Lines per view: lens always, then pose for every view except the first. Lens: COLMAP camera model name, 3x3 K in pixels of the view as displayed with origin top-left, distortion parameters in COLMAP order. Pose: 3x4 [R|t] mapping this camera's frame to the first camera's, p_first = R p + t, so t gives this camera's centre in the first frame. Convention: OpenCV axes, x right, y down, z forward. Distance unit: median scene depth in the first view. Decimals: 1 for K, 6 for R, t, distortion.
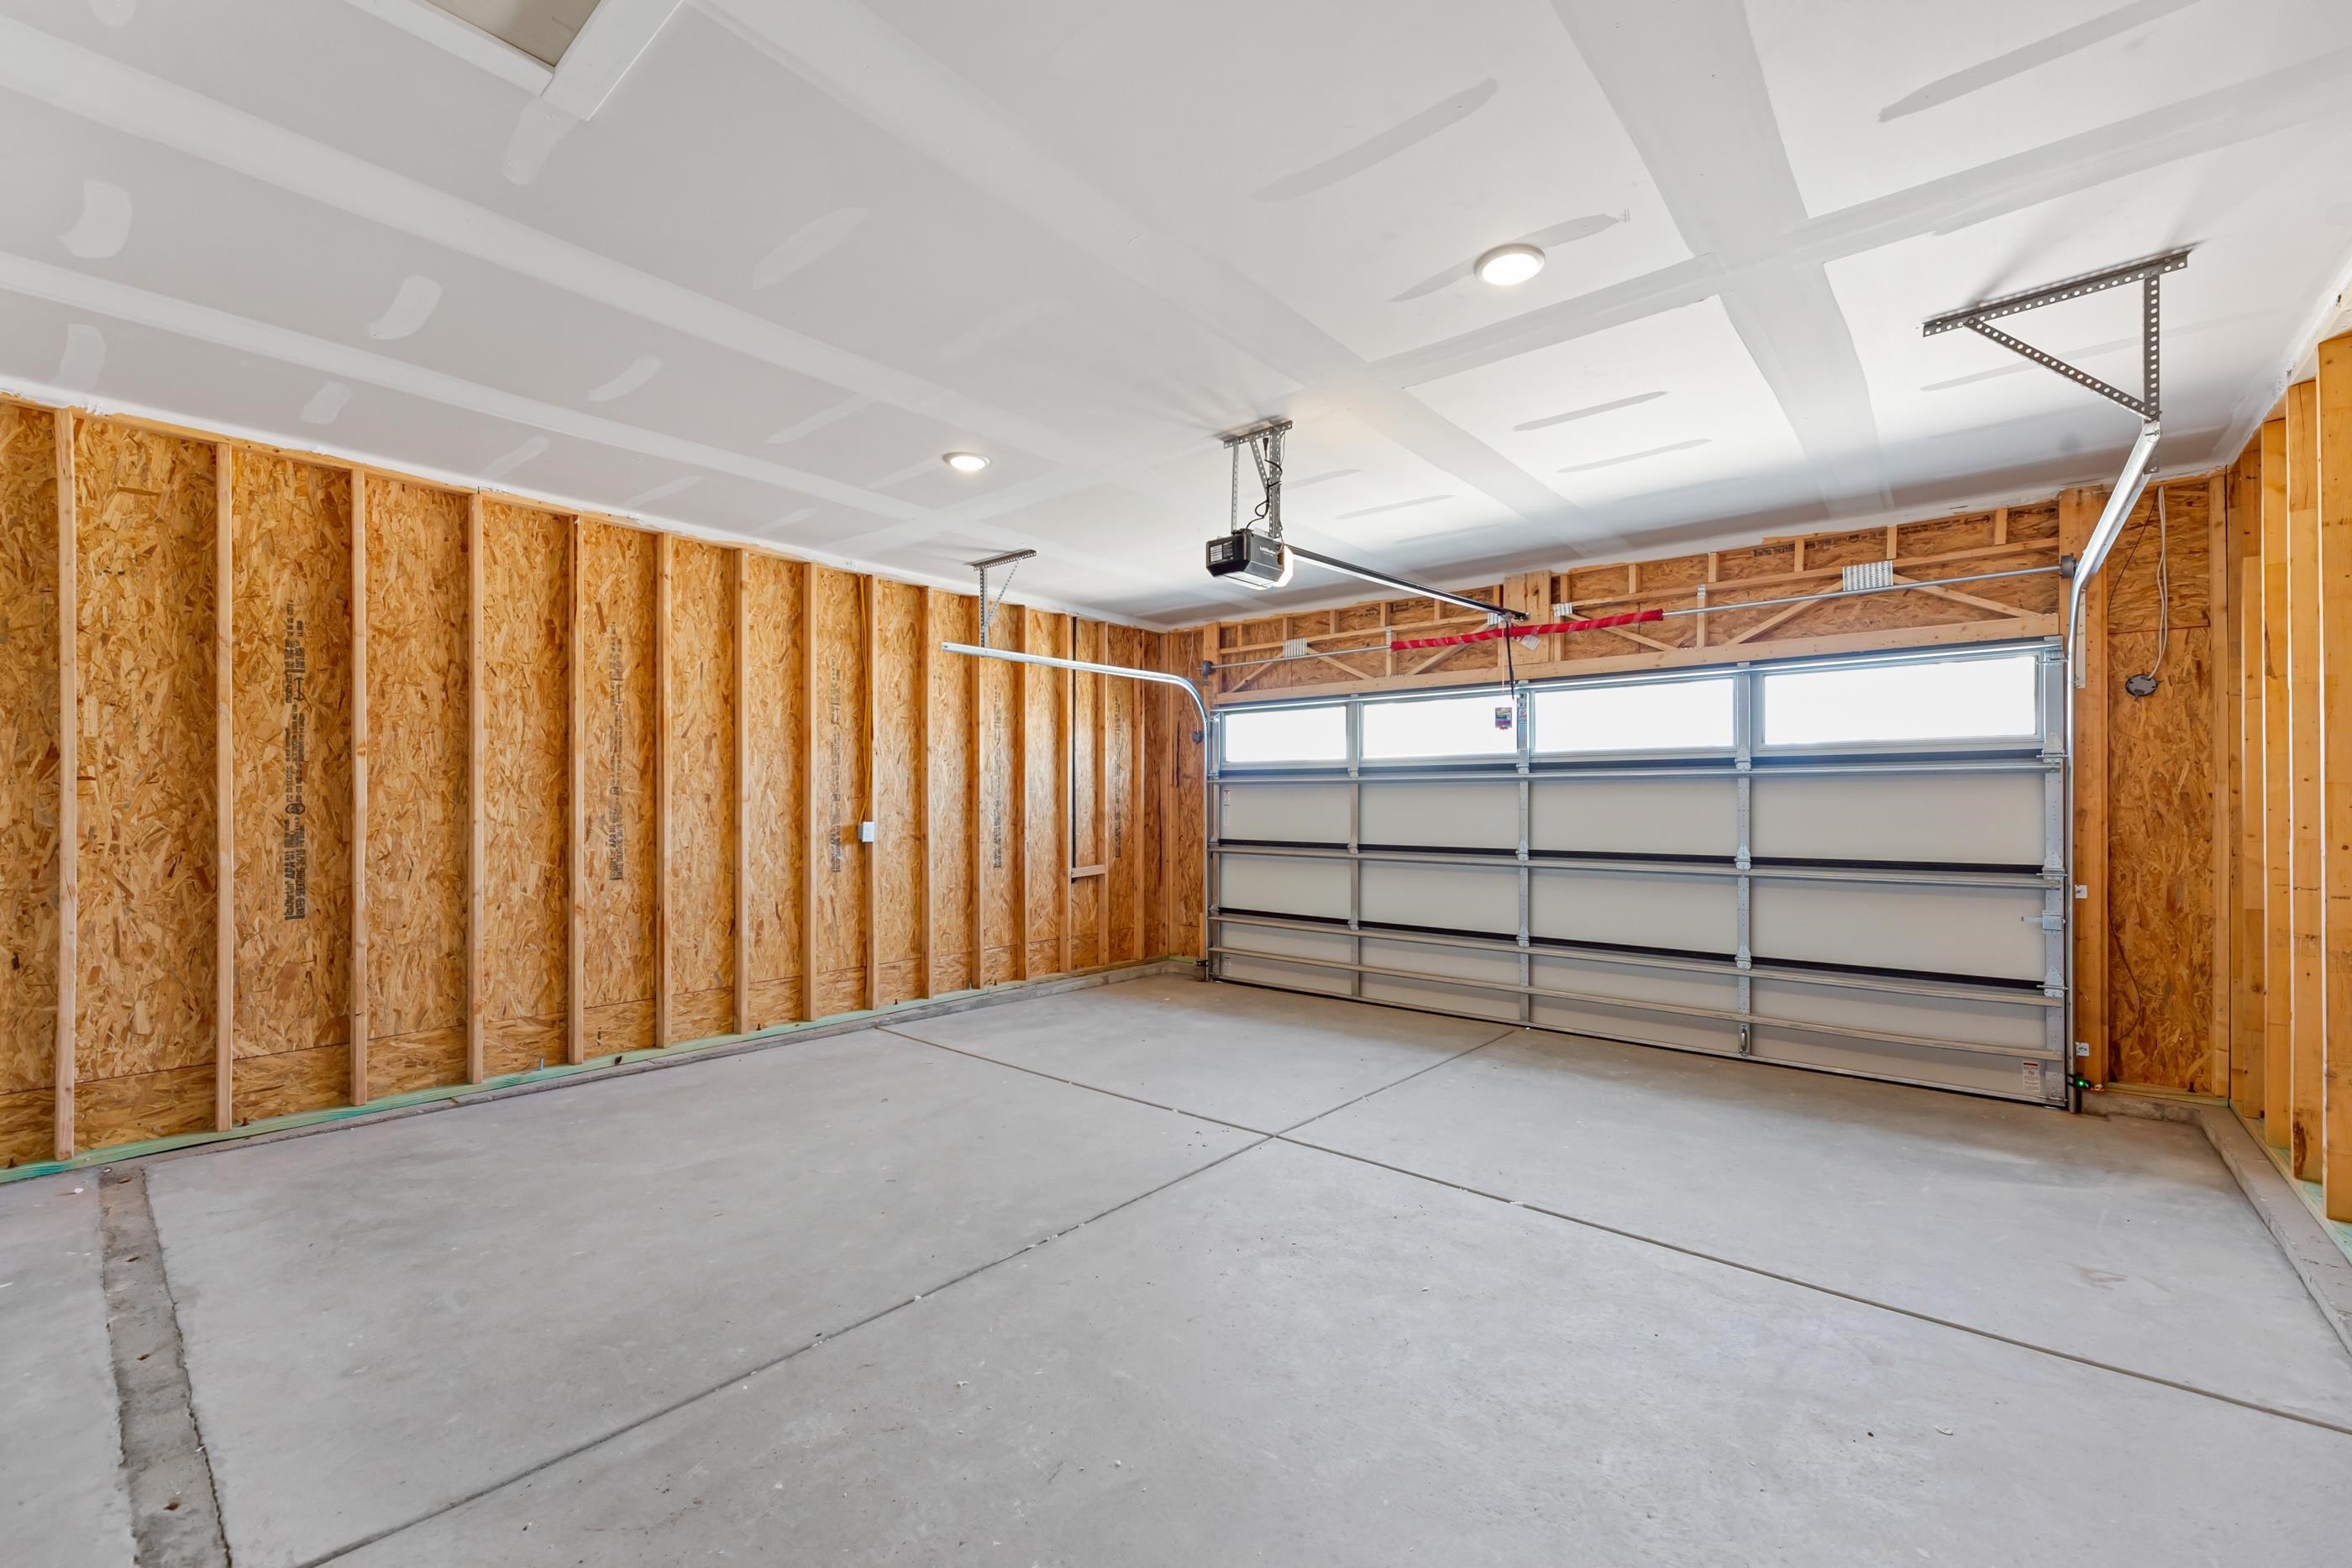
lens RADIAL K [[944.1, 0, 1179.5], [0, 944.1, 798.0], [0, 0, 1]] dist [-0.001466, -0.000906]
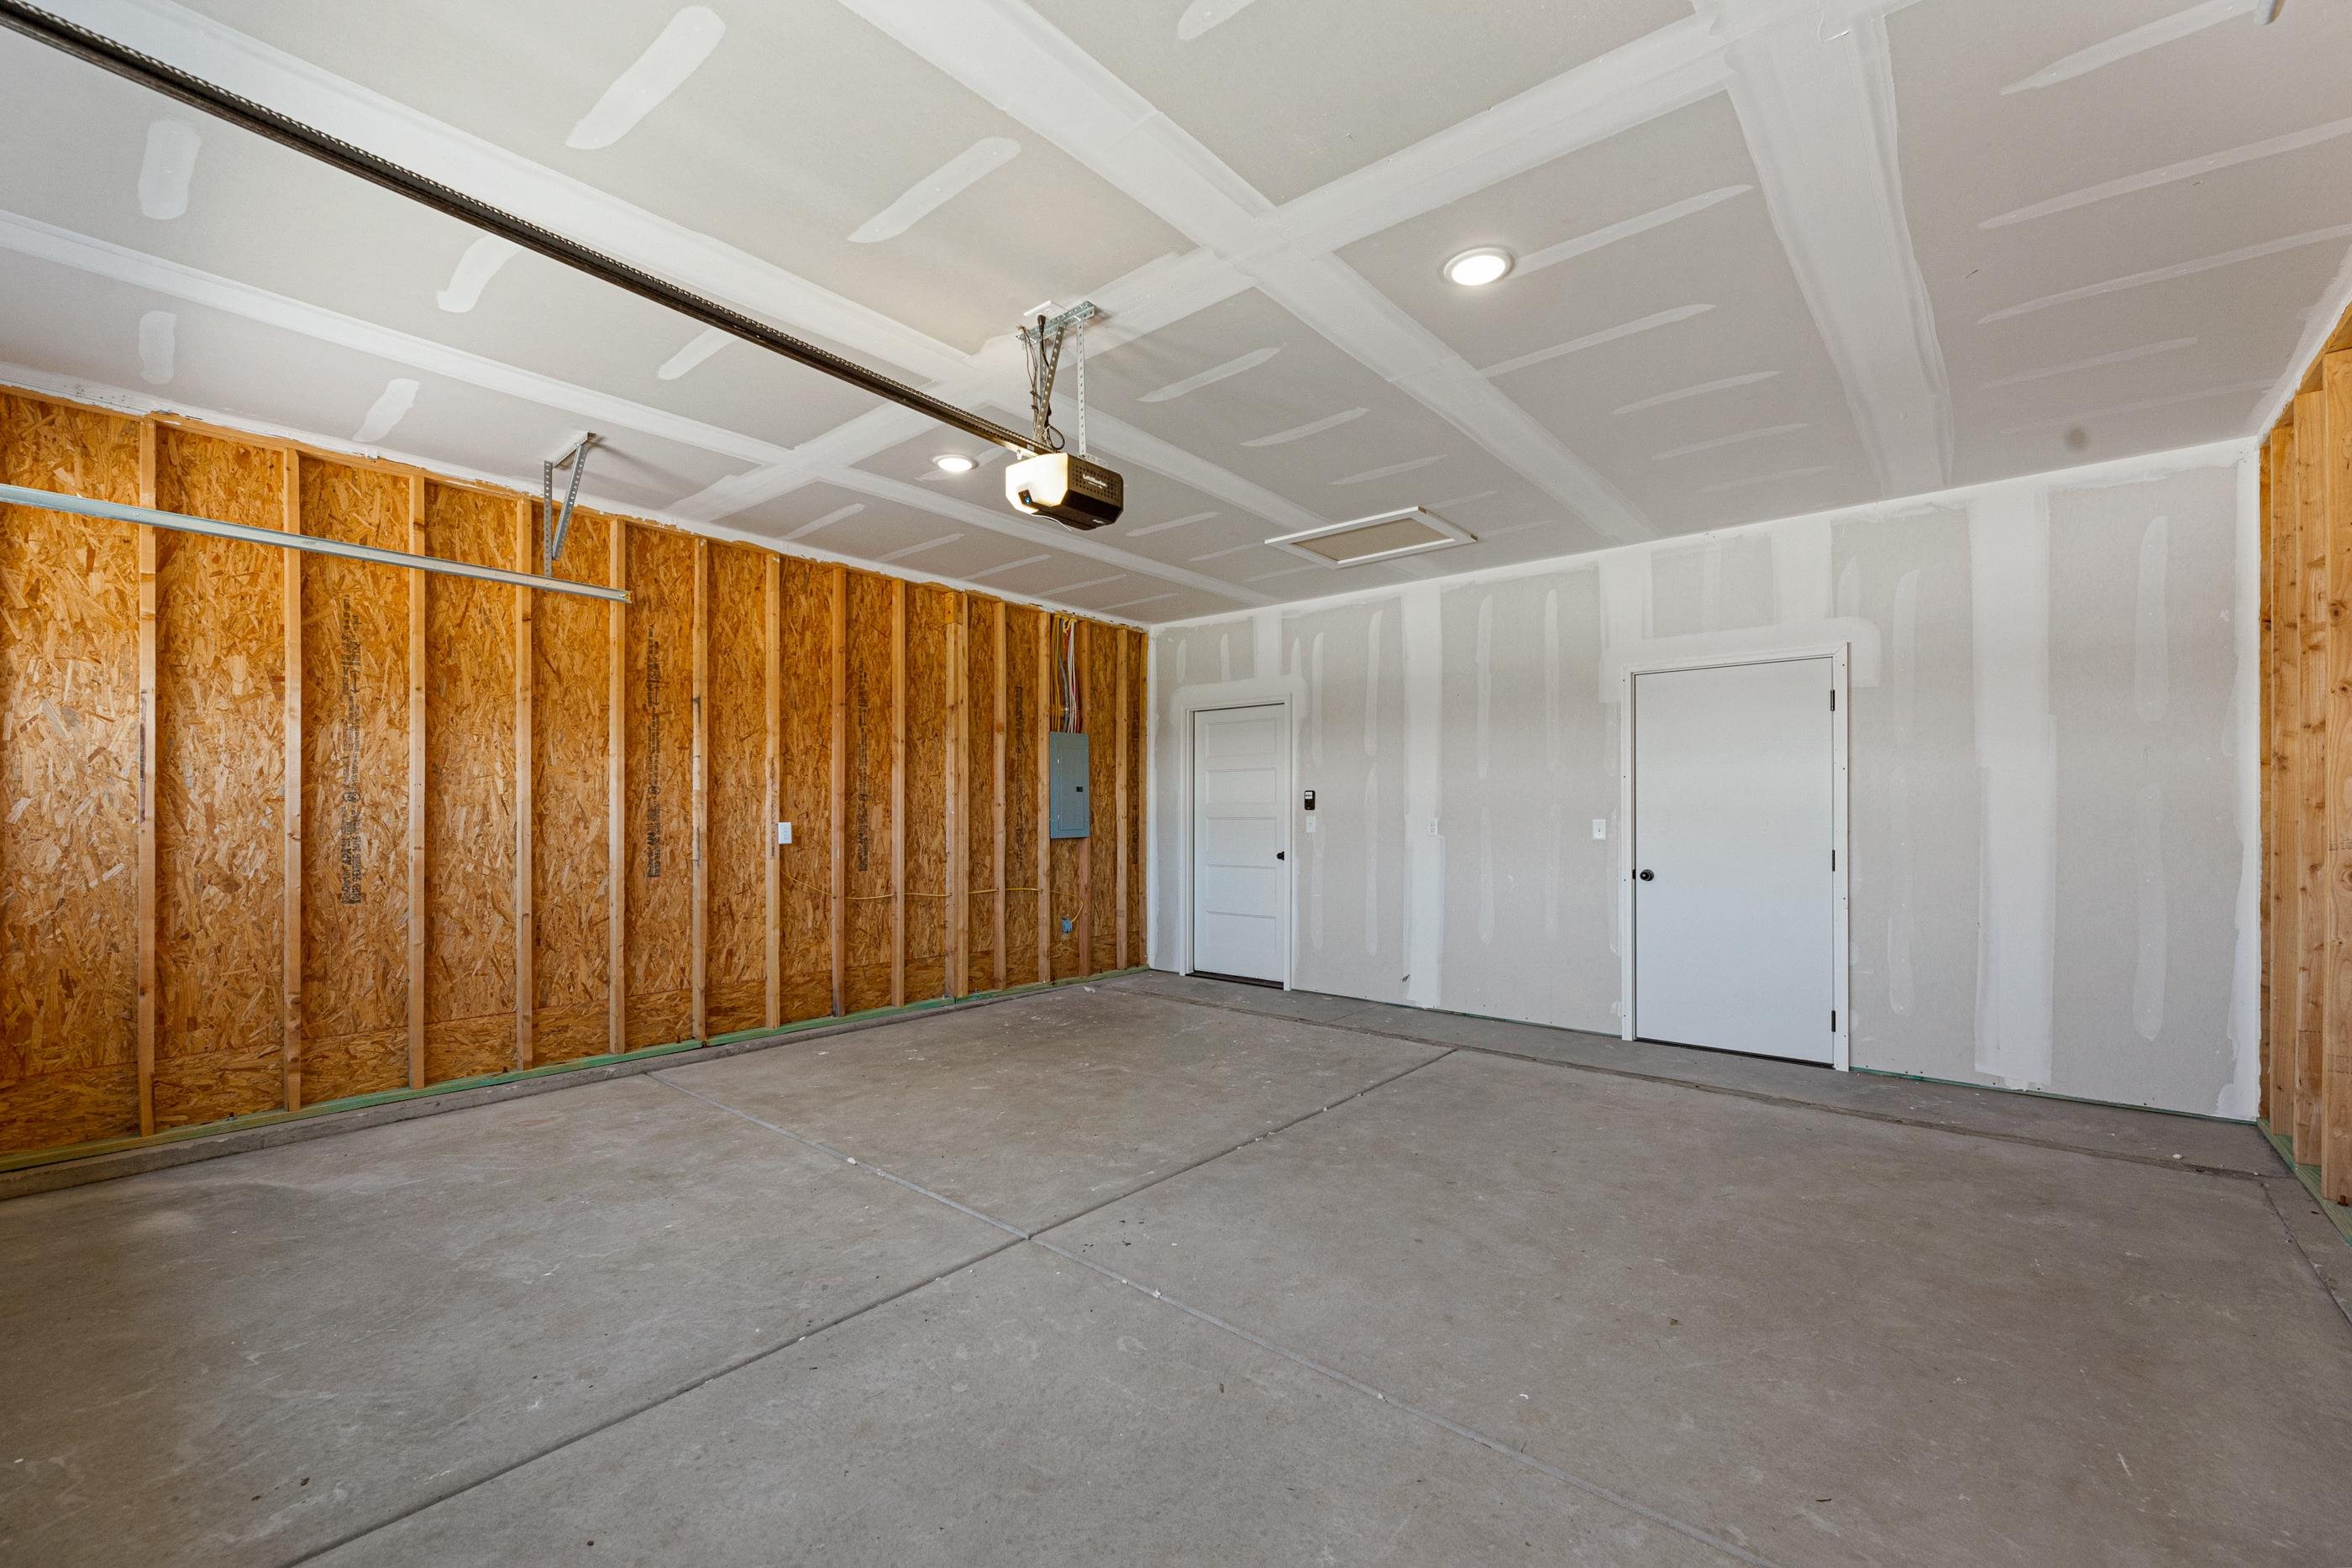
lens RADIAL K [[944.1, 0, 1179.3], [0, 944.1, 803.2], [0, 0, 1]] dist [-0.001466, -0.000906]
pose [[-0.999998, -0.000296, 0.002197, -0.027824], [-0.000327, 0.999898, -0.014254, 0.028673], [-0.002193, -0.014255, -0.999896, 2.201832]]
